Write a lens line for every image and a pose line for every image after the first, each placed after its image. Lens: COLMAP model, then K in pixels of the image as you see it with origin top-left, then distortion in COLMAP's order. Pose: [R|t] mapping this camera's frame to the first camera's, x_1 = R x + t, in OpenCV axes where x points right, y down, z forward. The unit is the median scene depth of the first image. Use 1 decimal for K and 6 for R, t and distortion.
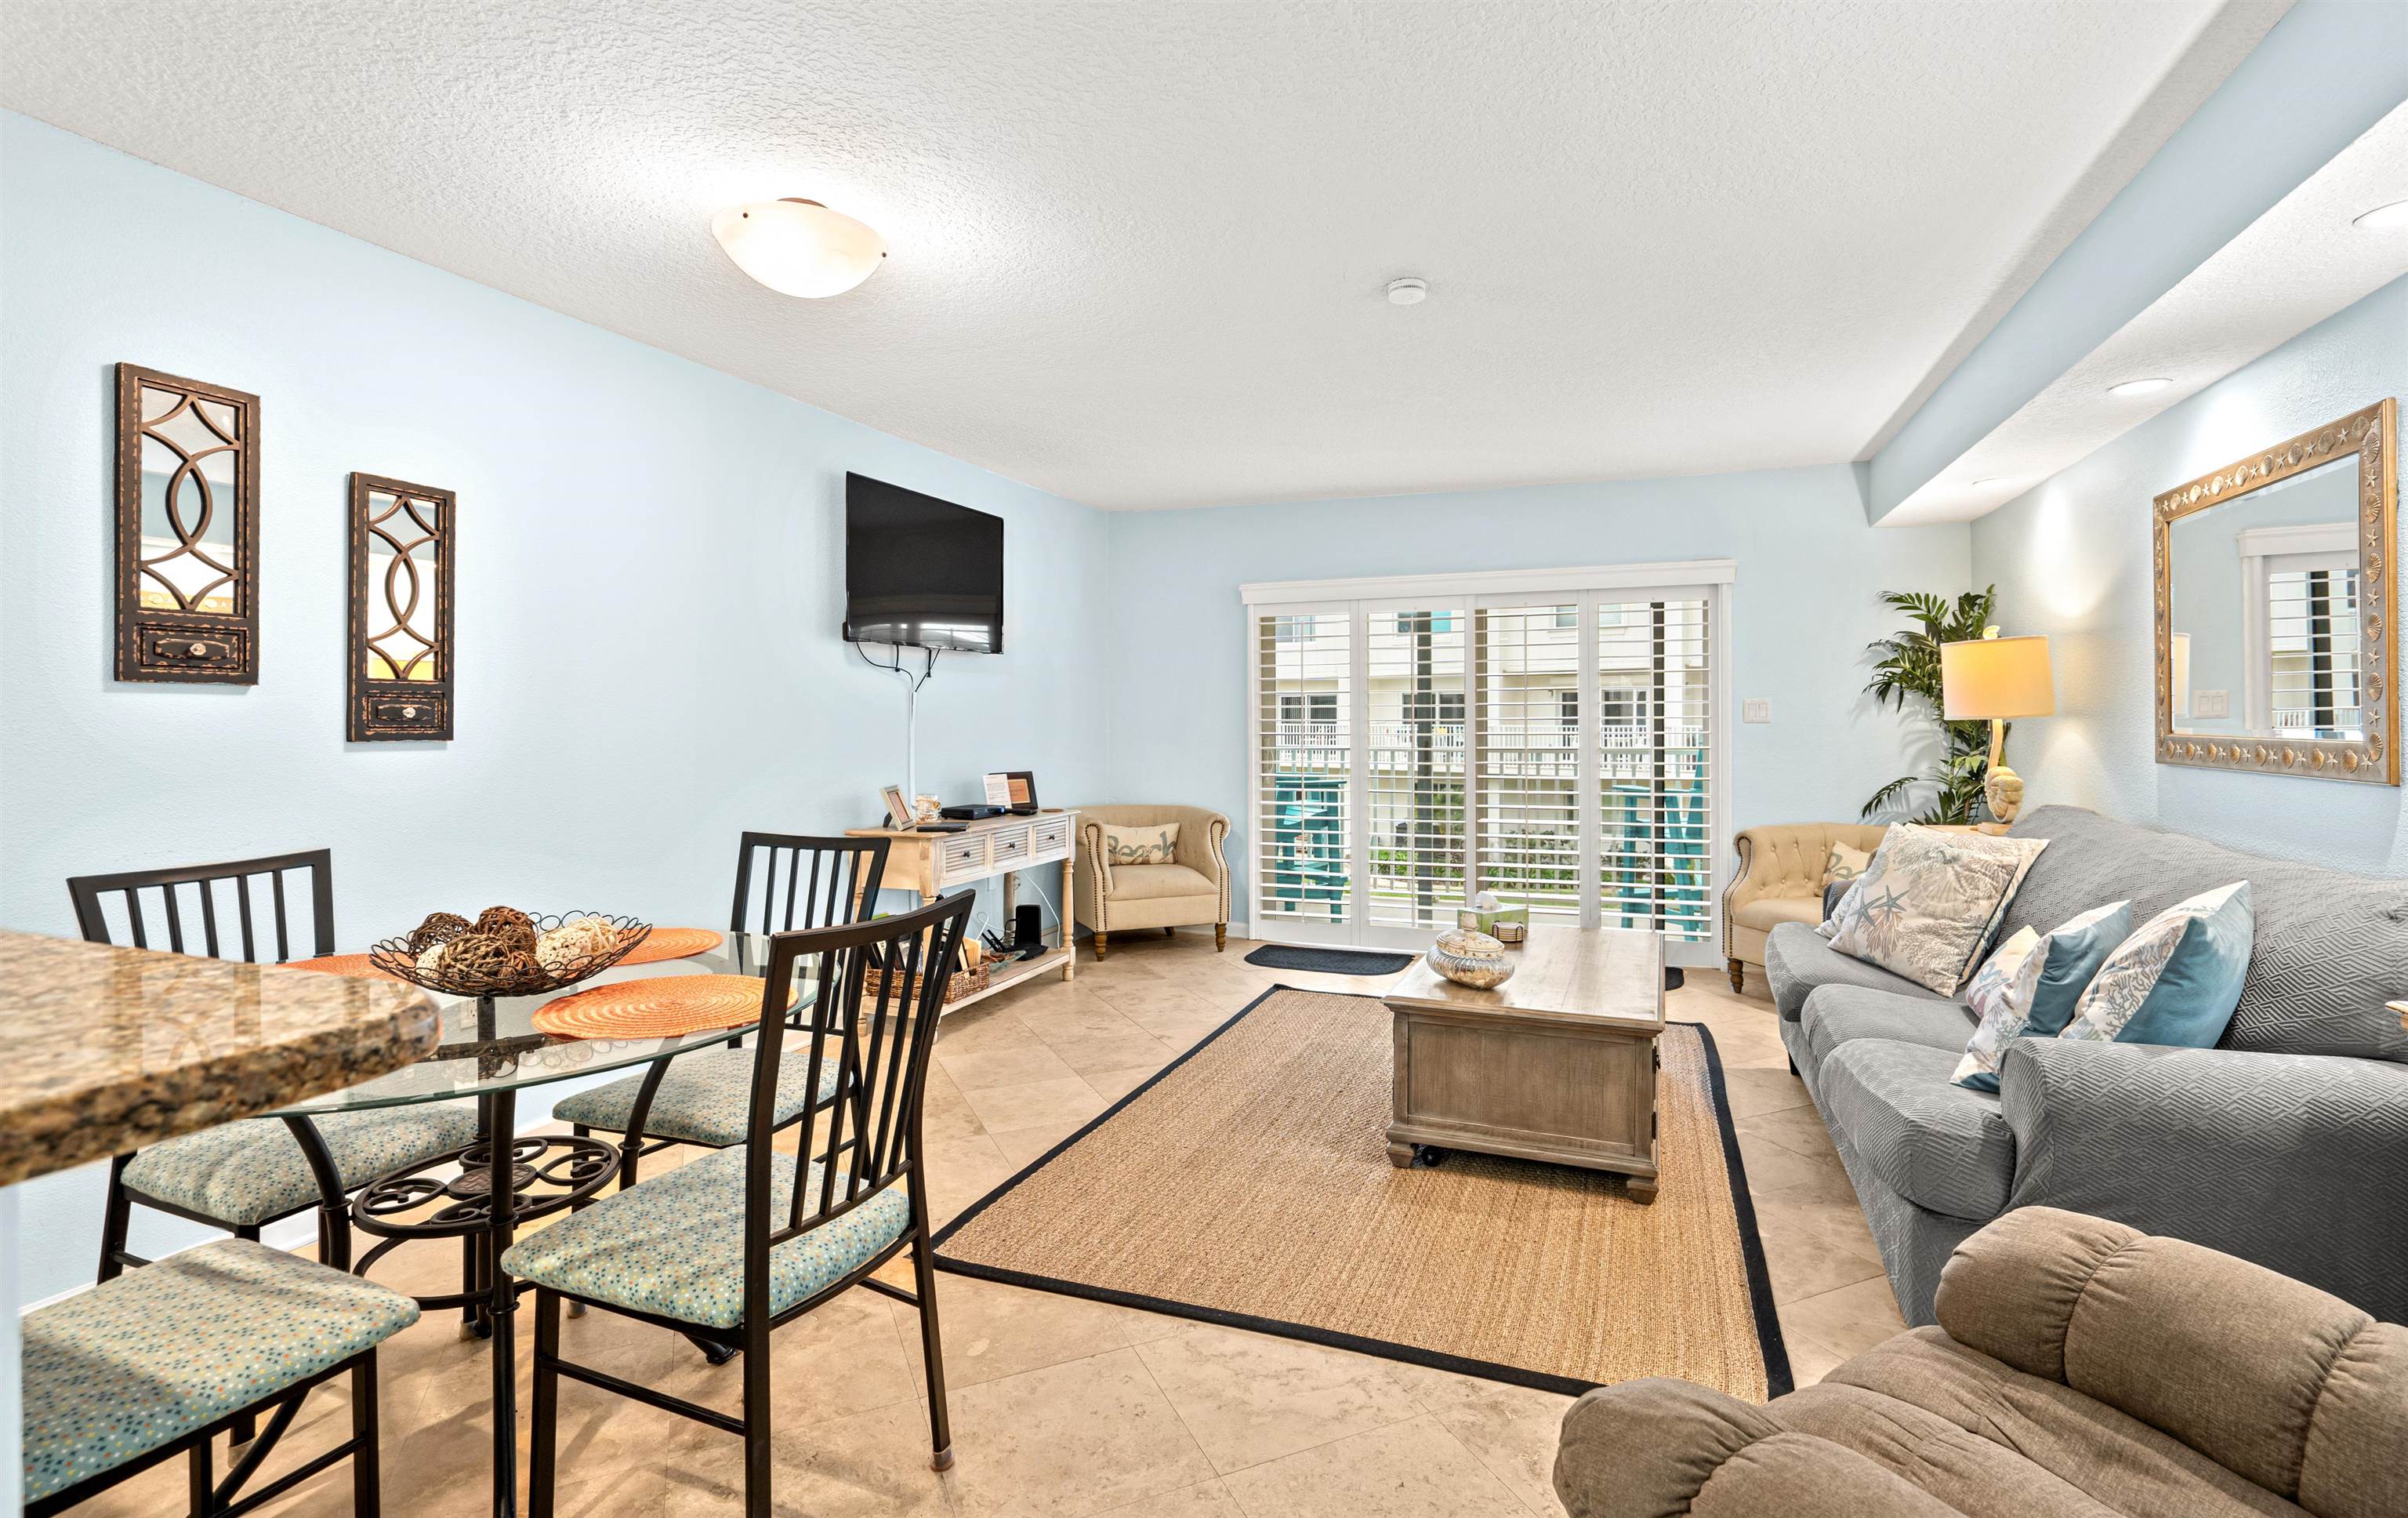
lens RADIAL K [[1100.4, 0, 1199.2], [0, 1100.4, 718.1], [0, 0, 1]] dist [-0.011469, 0.000599]
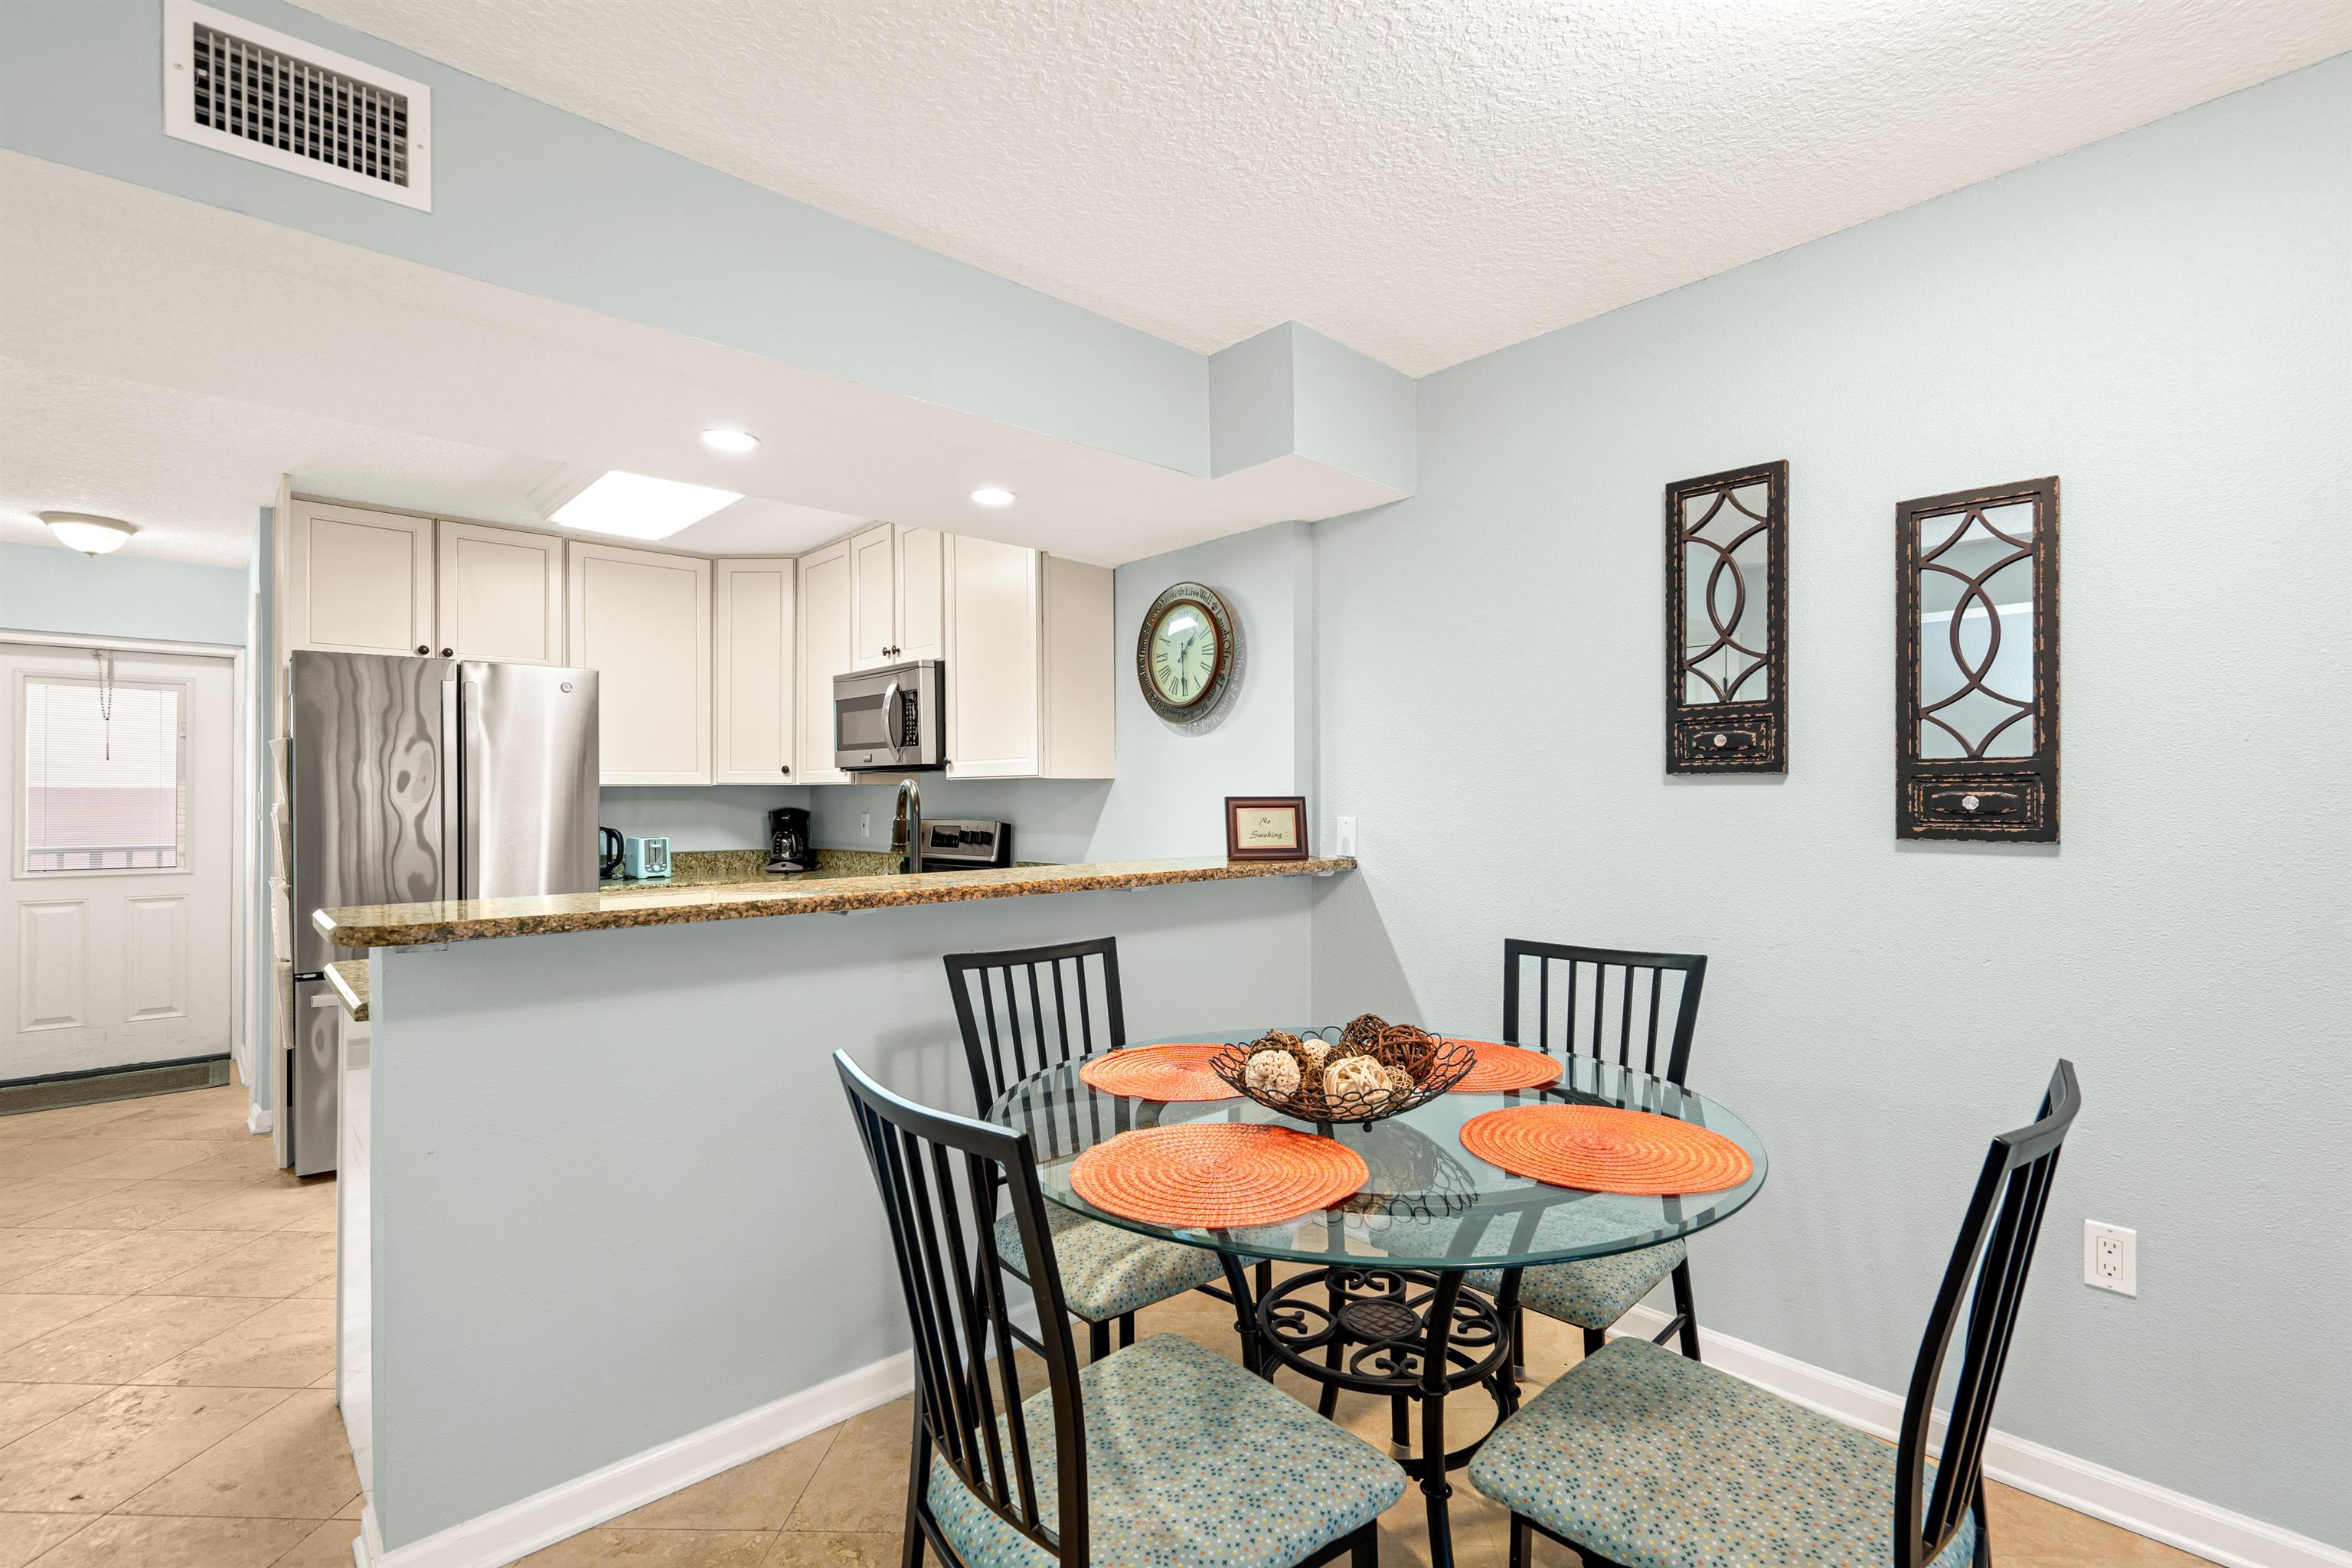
lens RADIAL K [[1069.3, 0, 1164.3], [0, 1069.3, 778.9], [0, 0, 1]] dist [-0.012495, 0.012226]
pose [[-0.441597, -0.017636, -0.897040, 0.141513], [0.003134, 0.999770, -0.021199, -0.006547], [0.897208, -0.012173, -0.441440, 0.733341]]
